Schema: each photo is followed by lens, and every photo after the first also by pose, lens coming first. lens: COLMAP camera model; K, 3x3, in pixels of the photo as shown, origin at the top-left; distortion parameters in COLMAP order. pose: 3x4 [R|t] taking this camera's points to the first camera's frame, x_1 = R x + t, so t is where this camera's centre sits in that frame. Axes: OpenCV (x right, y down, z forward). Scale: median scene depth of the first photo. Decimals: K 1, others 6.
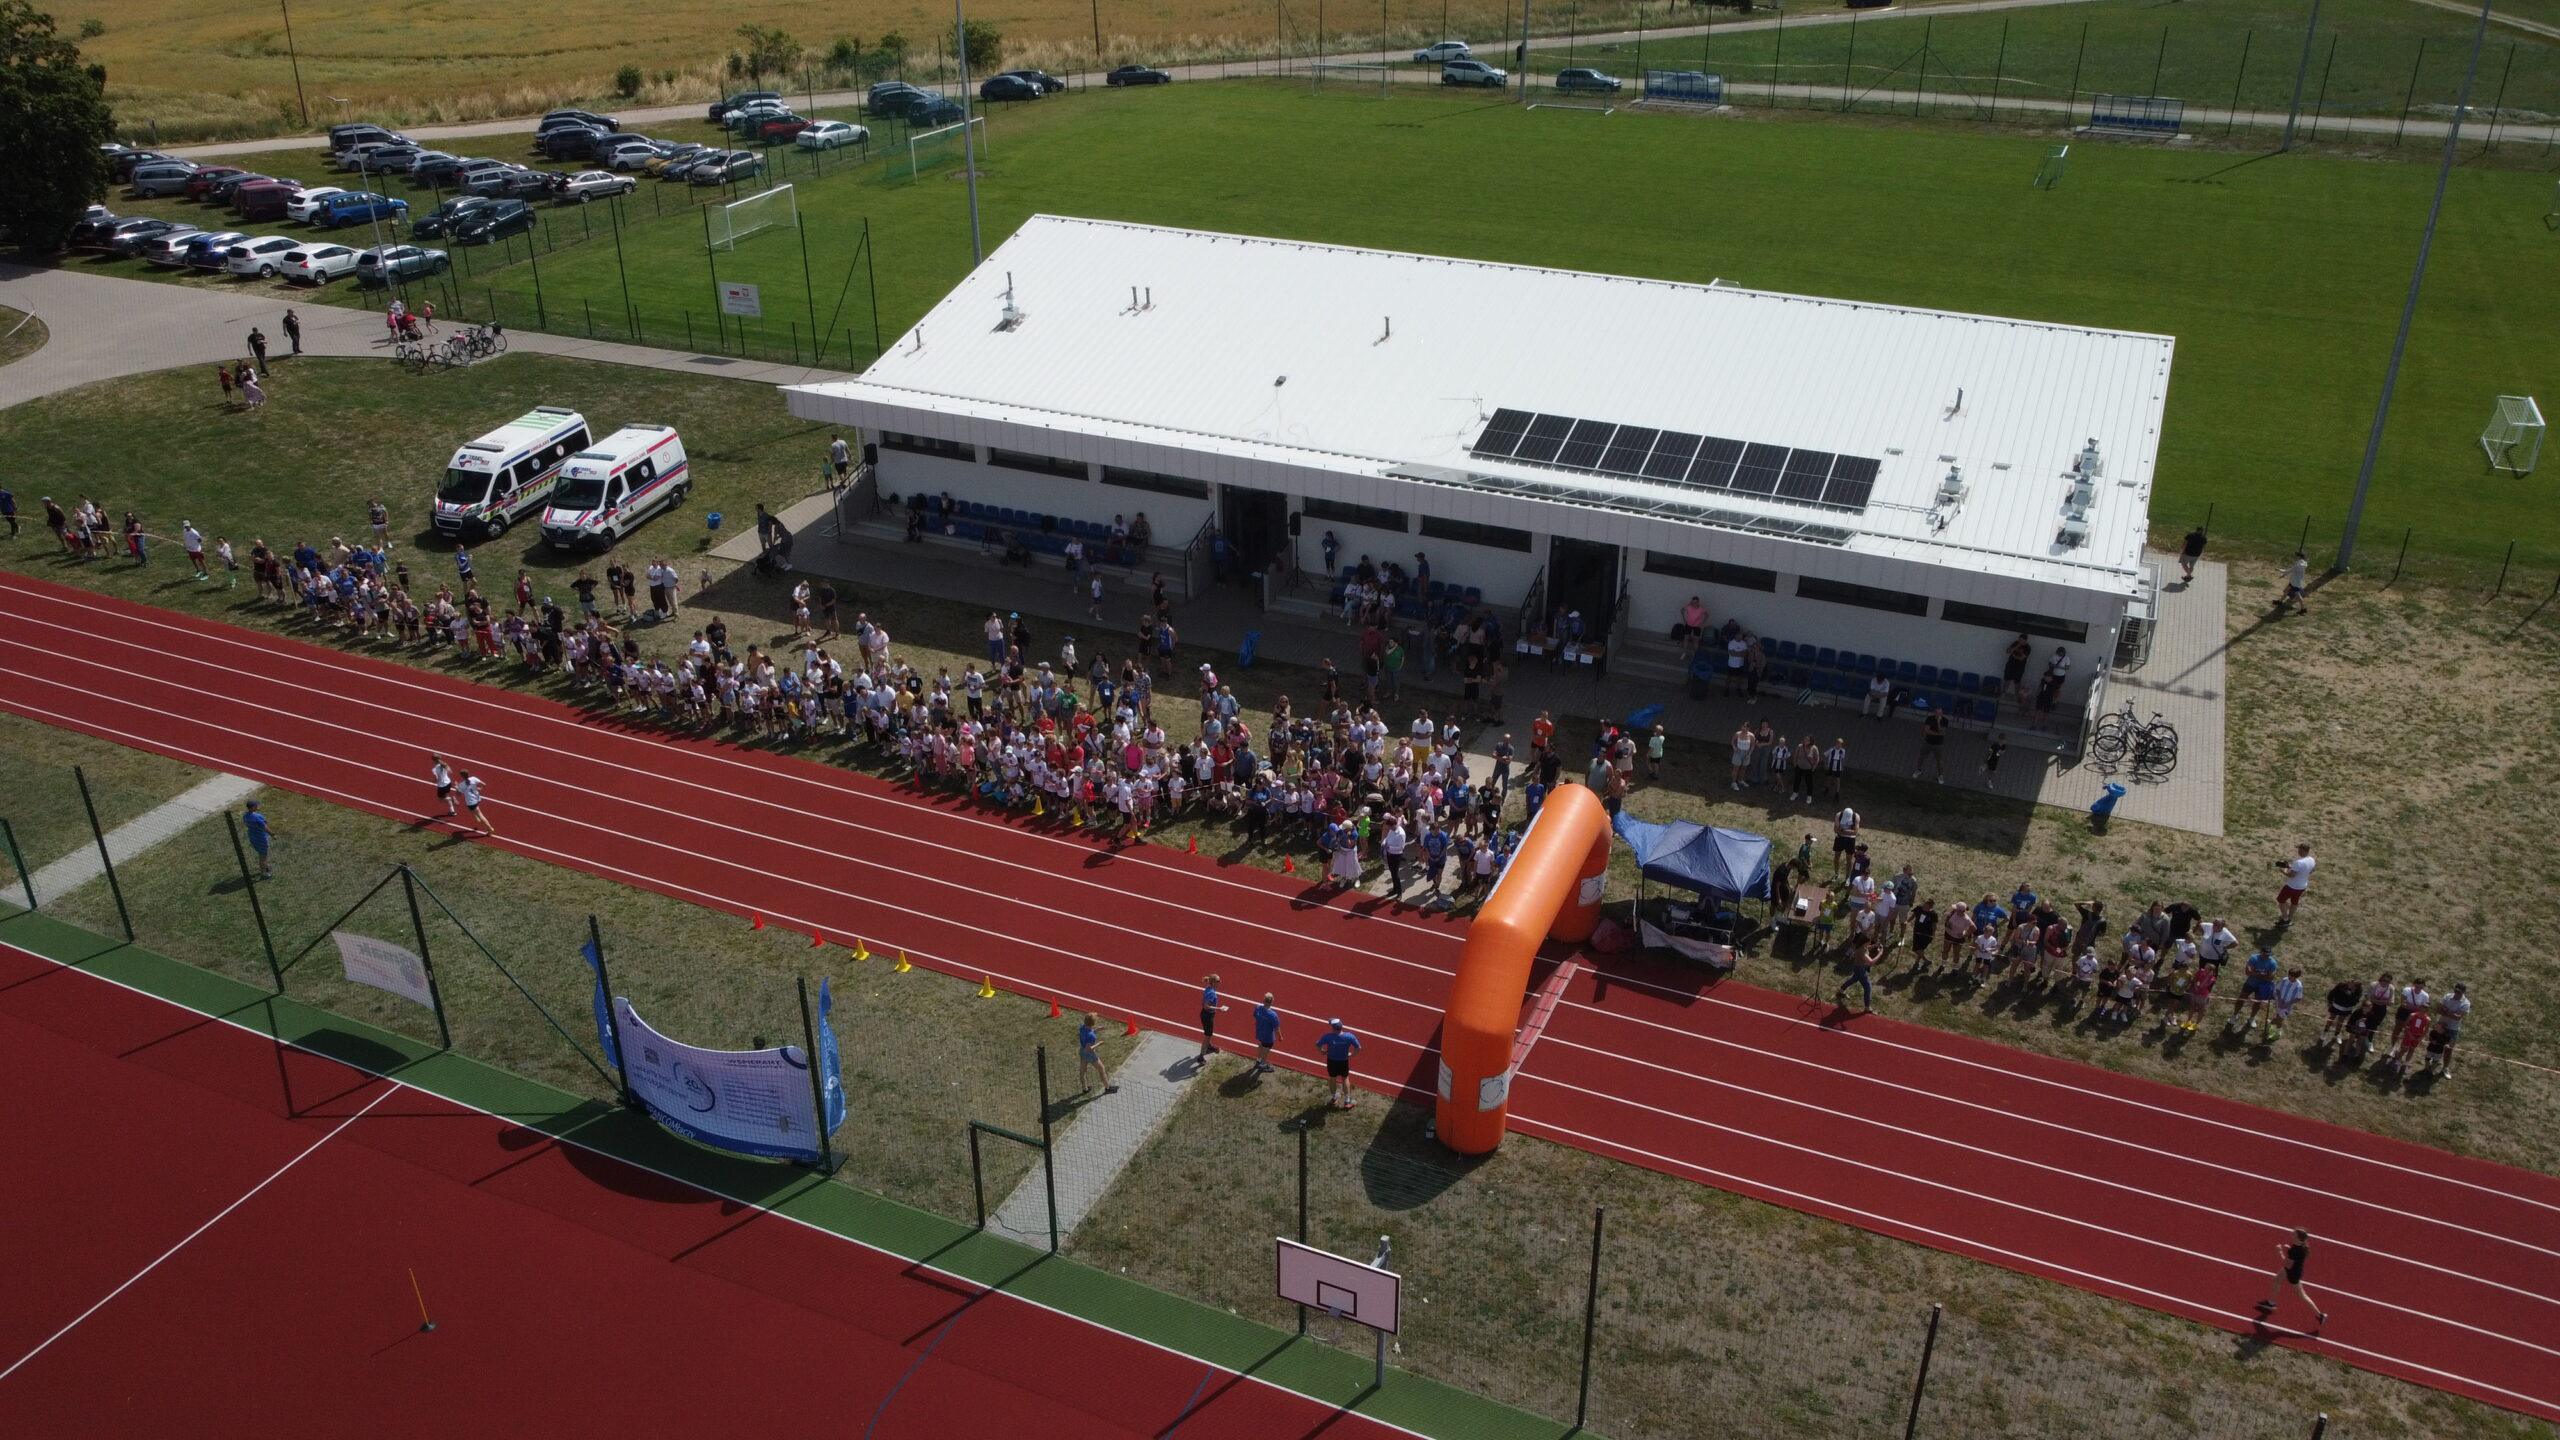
lens RADIAL K [[1941.6, 0, 1279.6], [0, 1941.6, 680.5], [0, 0, 1]] dist [-0.038190, 0.005033]
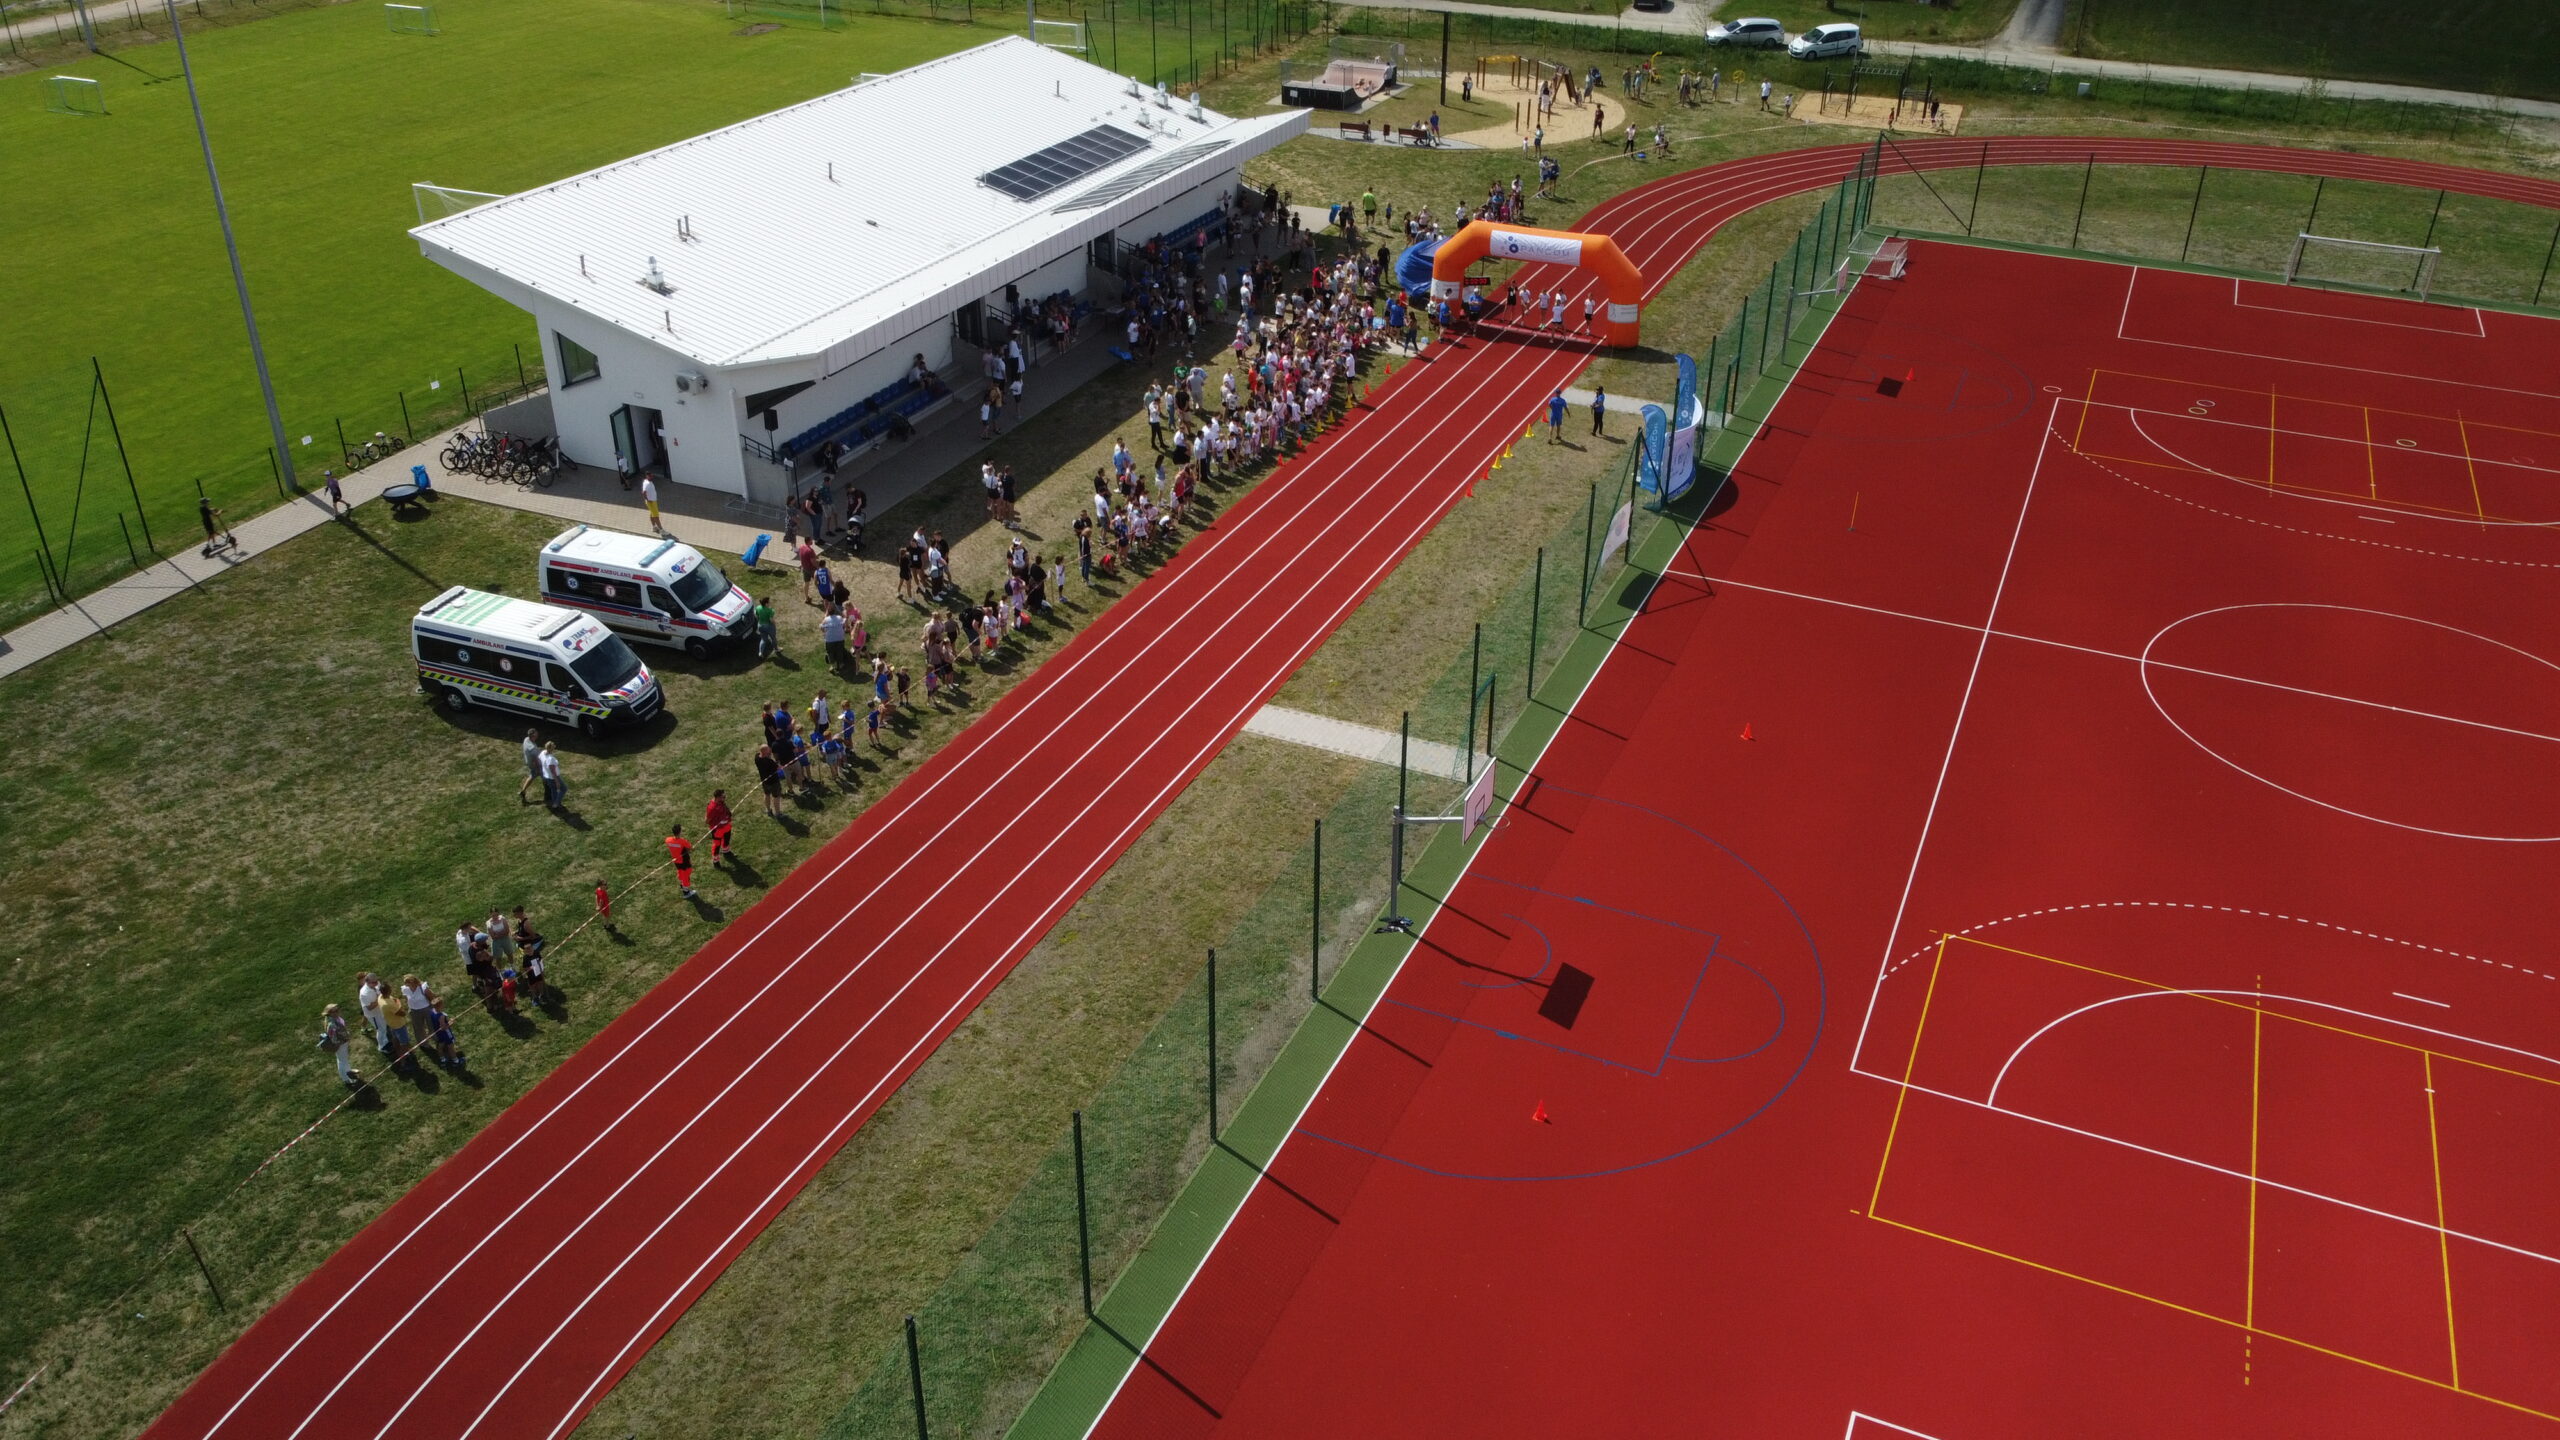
lens RADIAL K [[1946.9, 0, 1280.0], [0, 1946.9, 720.0], [0, 0, 1]] dist [-0.022575, -0.005483]
pose [[0.005932, -0.491926, 0.870617, -1.153150], [0.439706, 0.783231, 0.439554, -0.318809], [-0.898122, 0.380208, 0.220949, 0.601148]]
